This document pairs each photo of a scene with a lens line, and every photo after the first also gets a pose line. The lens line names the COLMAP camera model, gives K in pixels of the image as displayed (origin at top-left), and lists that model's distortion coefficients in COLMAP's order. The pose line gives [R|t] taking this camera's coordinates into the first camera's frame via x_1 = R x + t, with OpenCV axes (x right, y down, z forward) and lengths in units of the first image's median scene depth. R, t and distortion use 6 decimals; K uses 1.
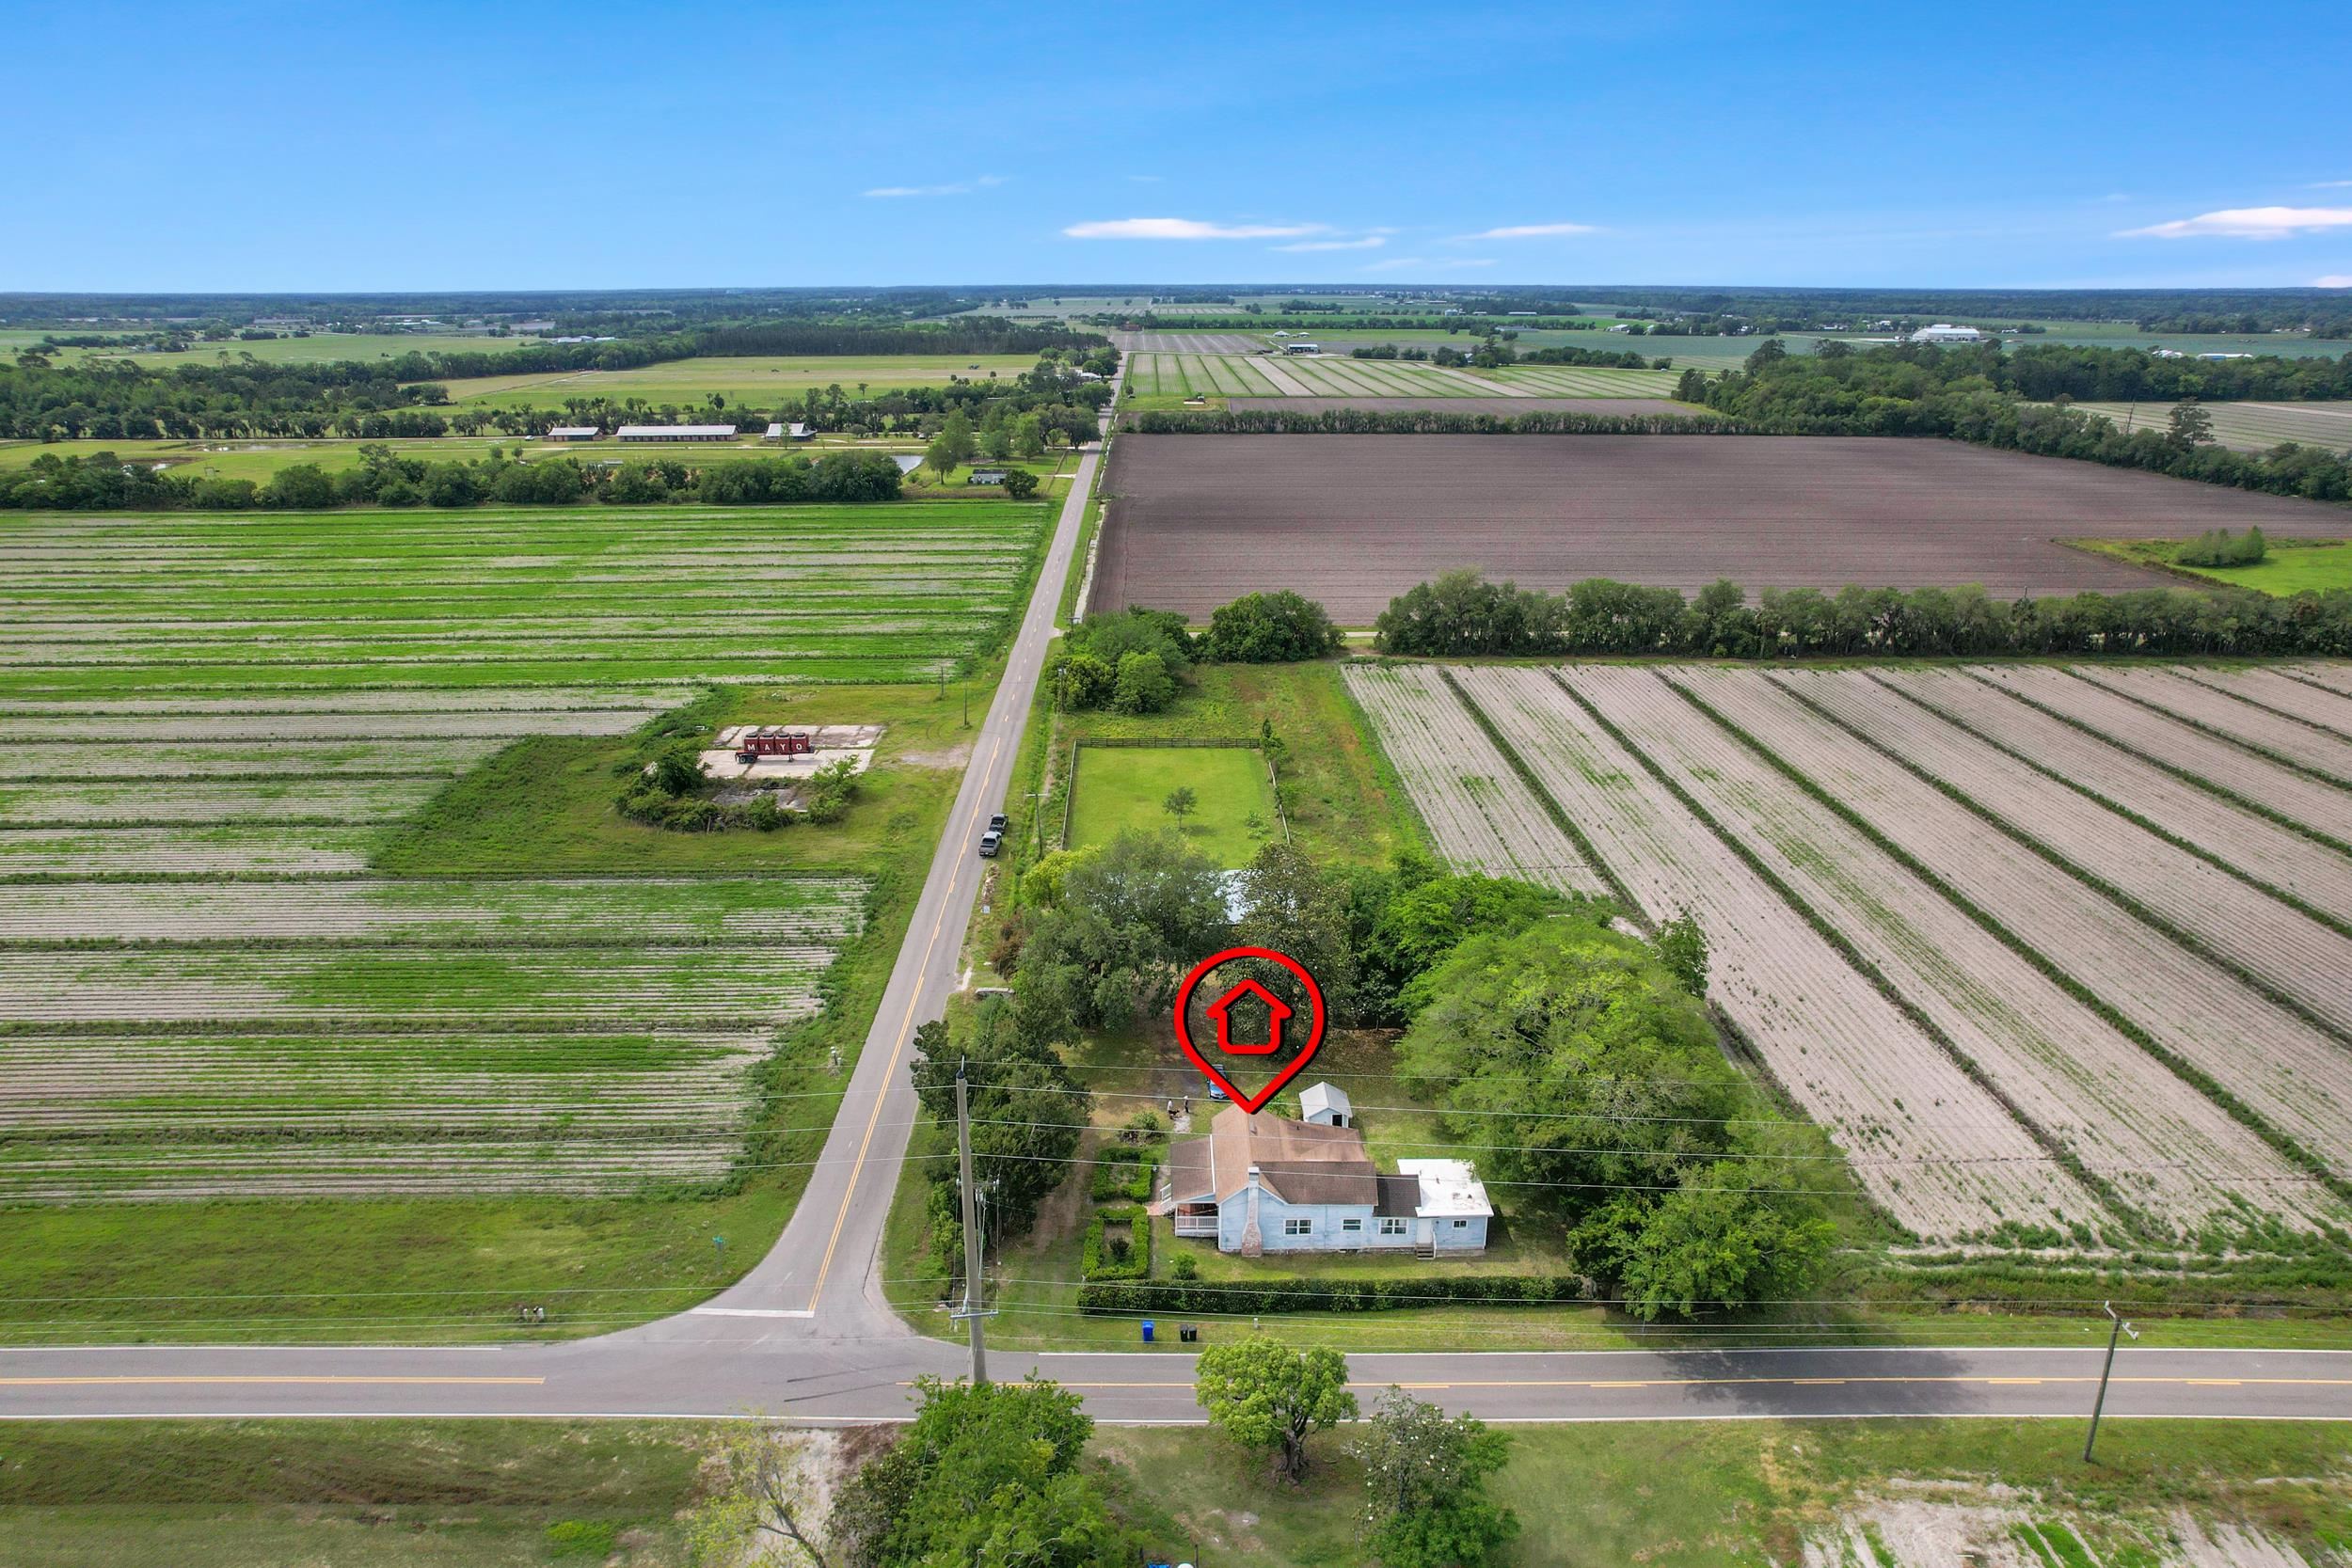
lens RADIAL K [[1513.1, 0, 1176.0], [0, 1513.1, 784.0], [0, 0, 1]] dist [-0.068342, 0.058643]
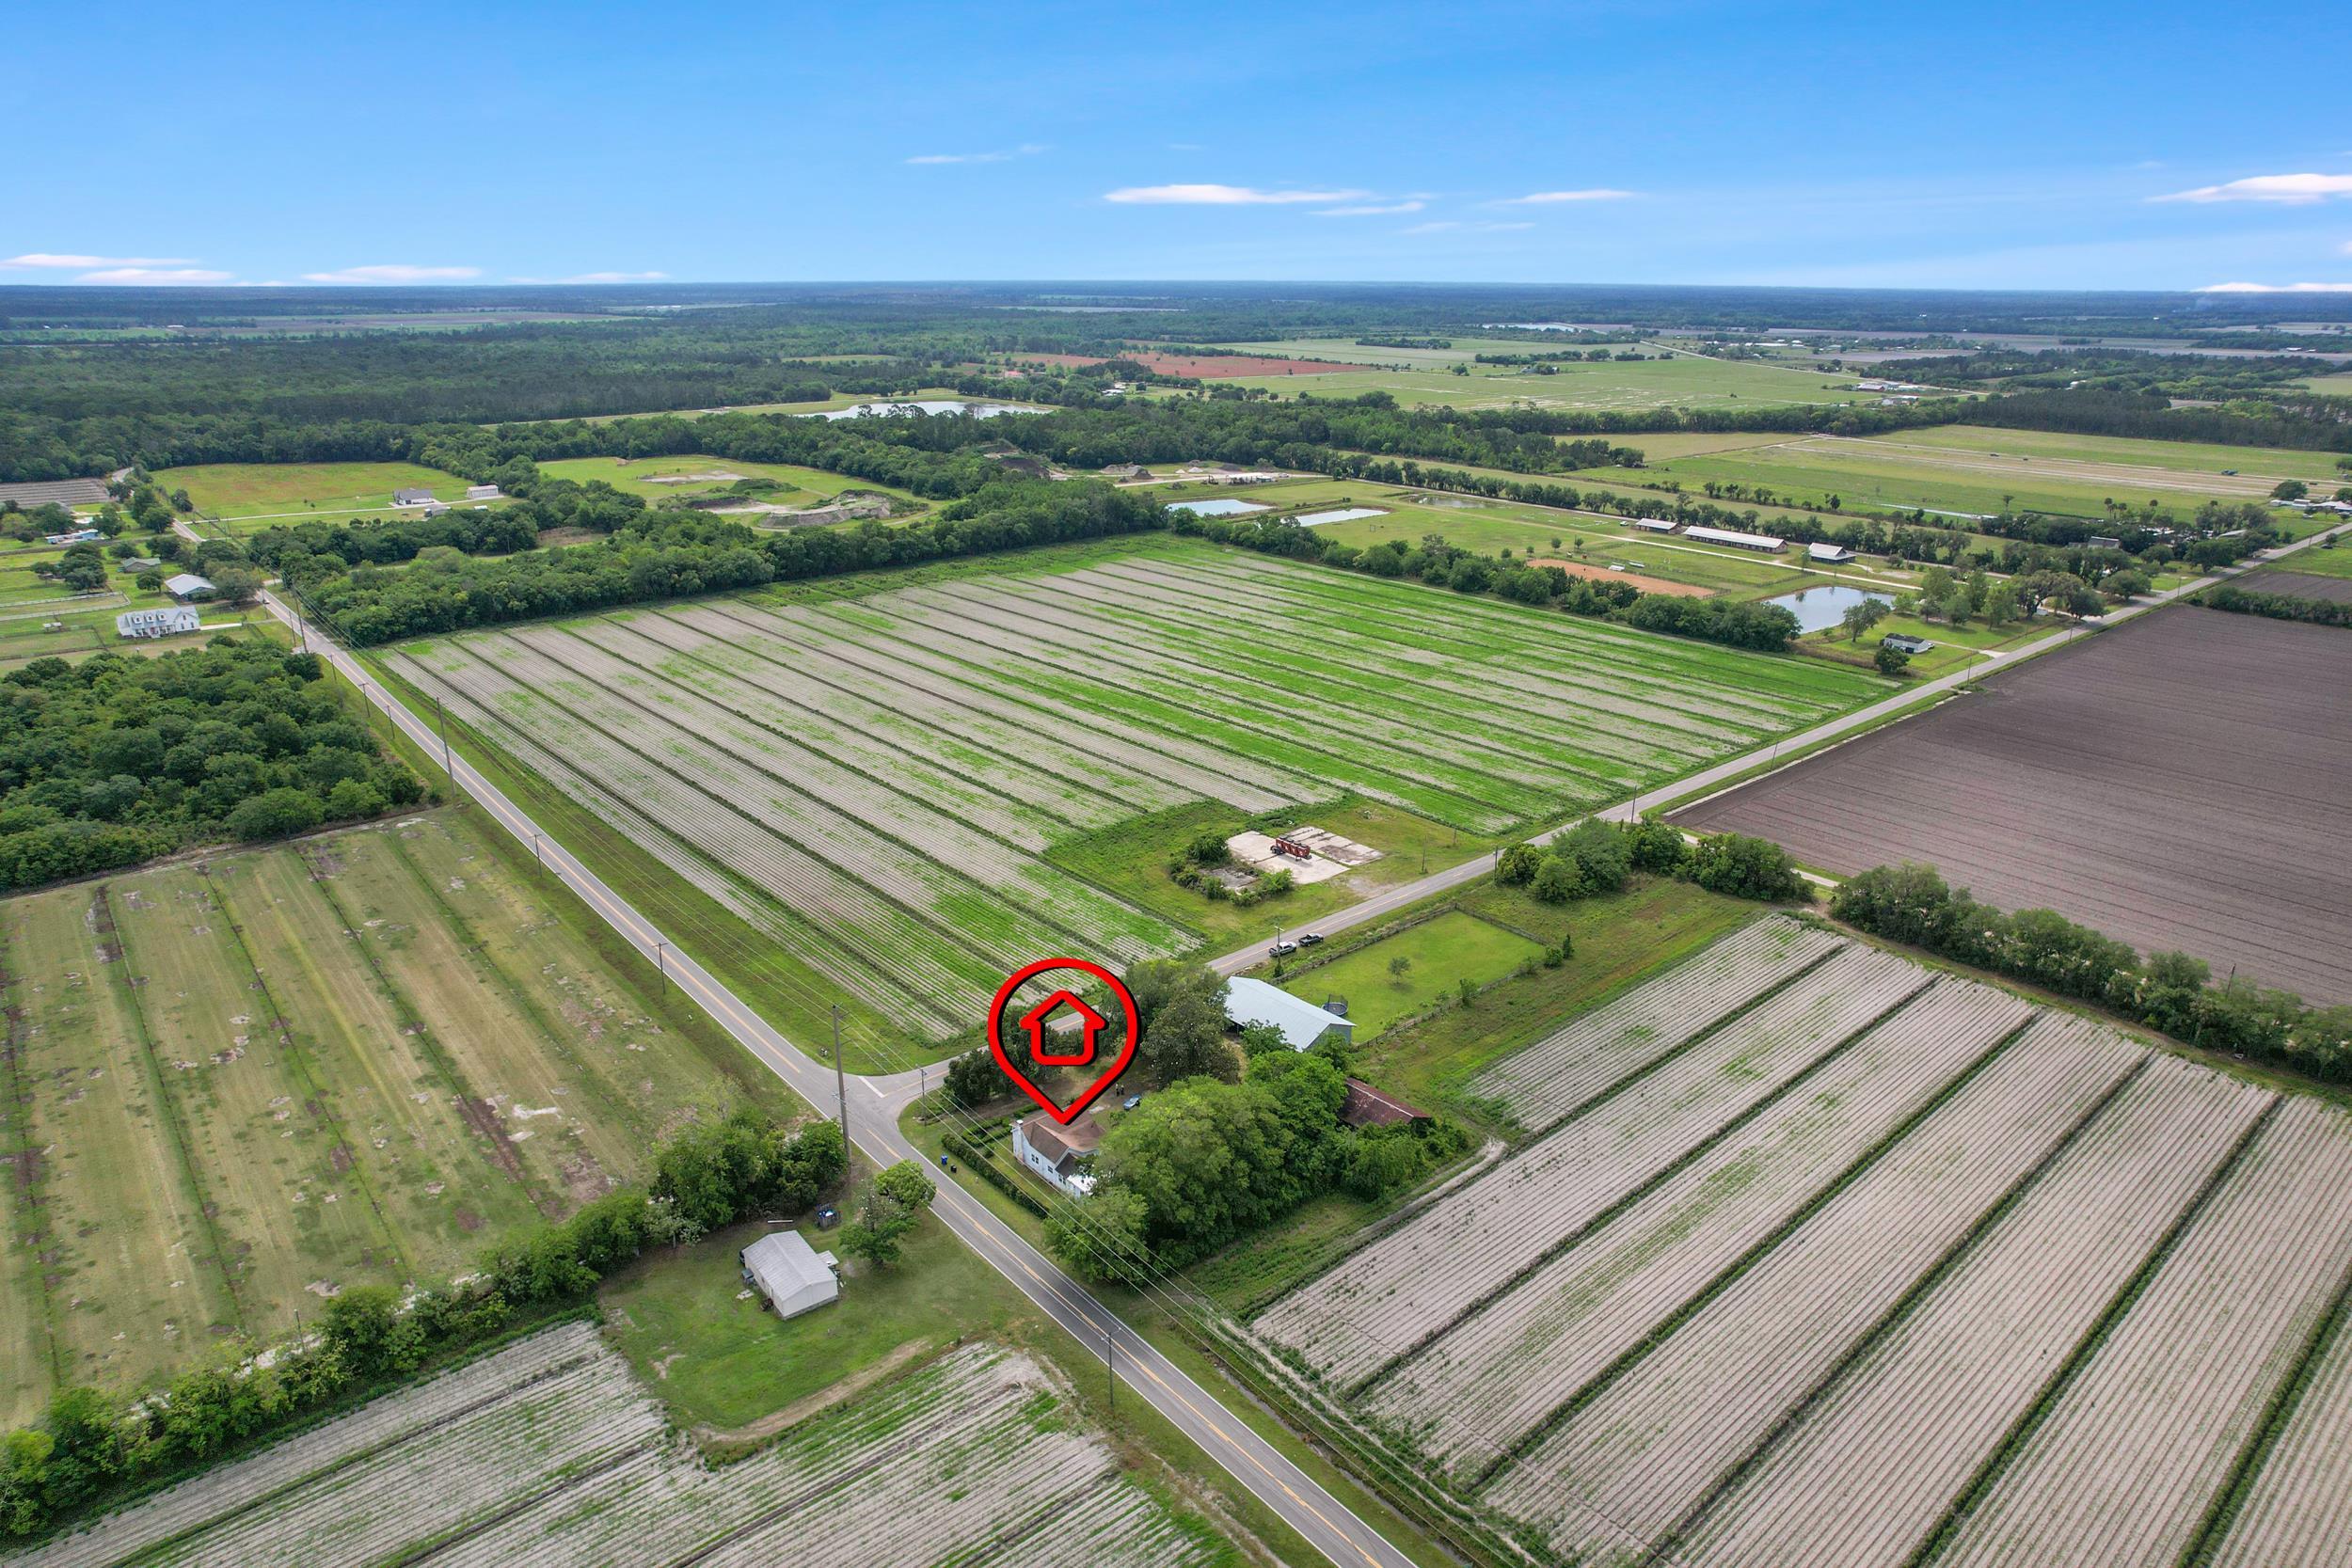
lens RADIAL K [[1513.1, 0, 1176.0], [0, 1513.1, 784.0], [0, 0, 1]] dist [-0.068342, 0.058643]
pose [[0.637782, 0.252546, -0.727636, 0.934183], [-0.247439, 0.961820, 0.116943, -0.290738], [0.729389, 0.105462, 0.675921, -0.185084]]
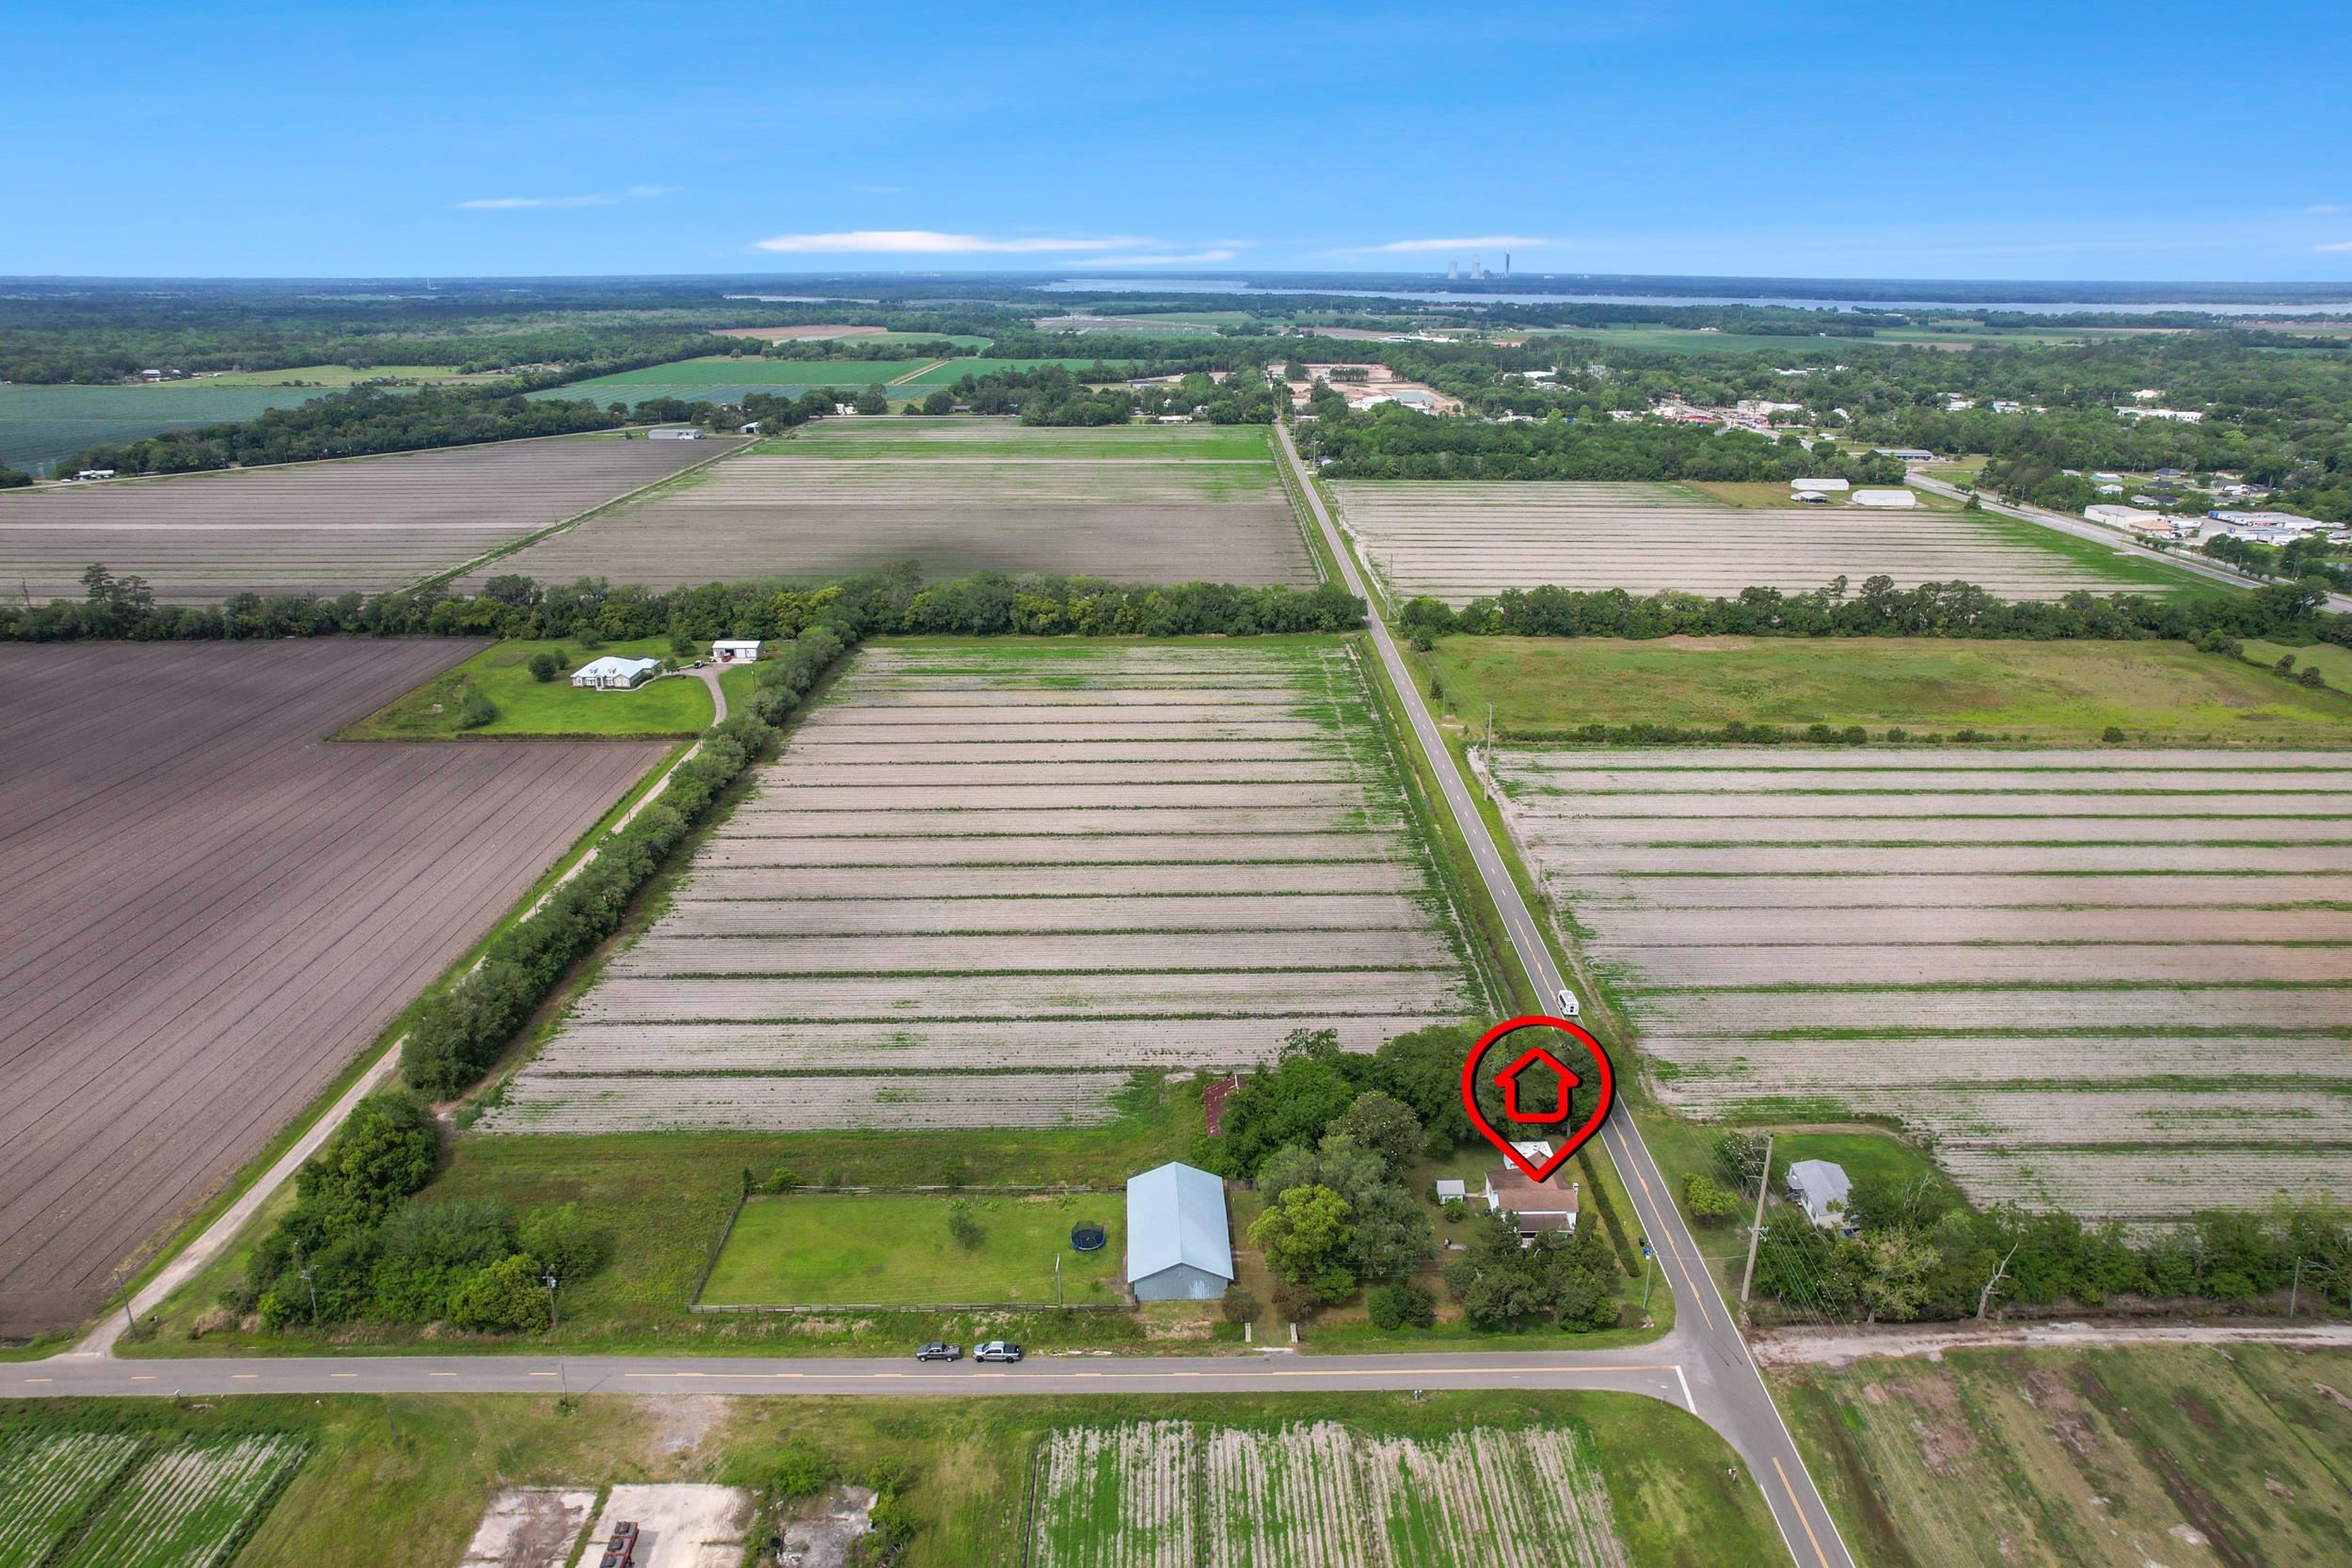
lens RADIAL K [[1512.4, 0, 1209.4], [0, 1512.4, 781.7], [0, 0, 1]] dist [-0.030840, 0.001022]
pose [[-0.011378, -0.326179, 0.945240, -0.995001], [0.312144, 0.896904, 0.313257, -0.604403], [-0.949967, 0.298615, 0.091609, 0.652007]]
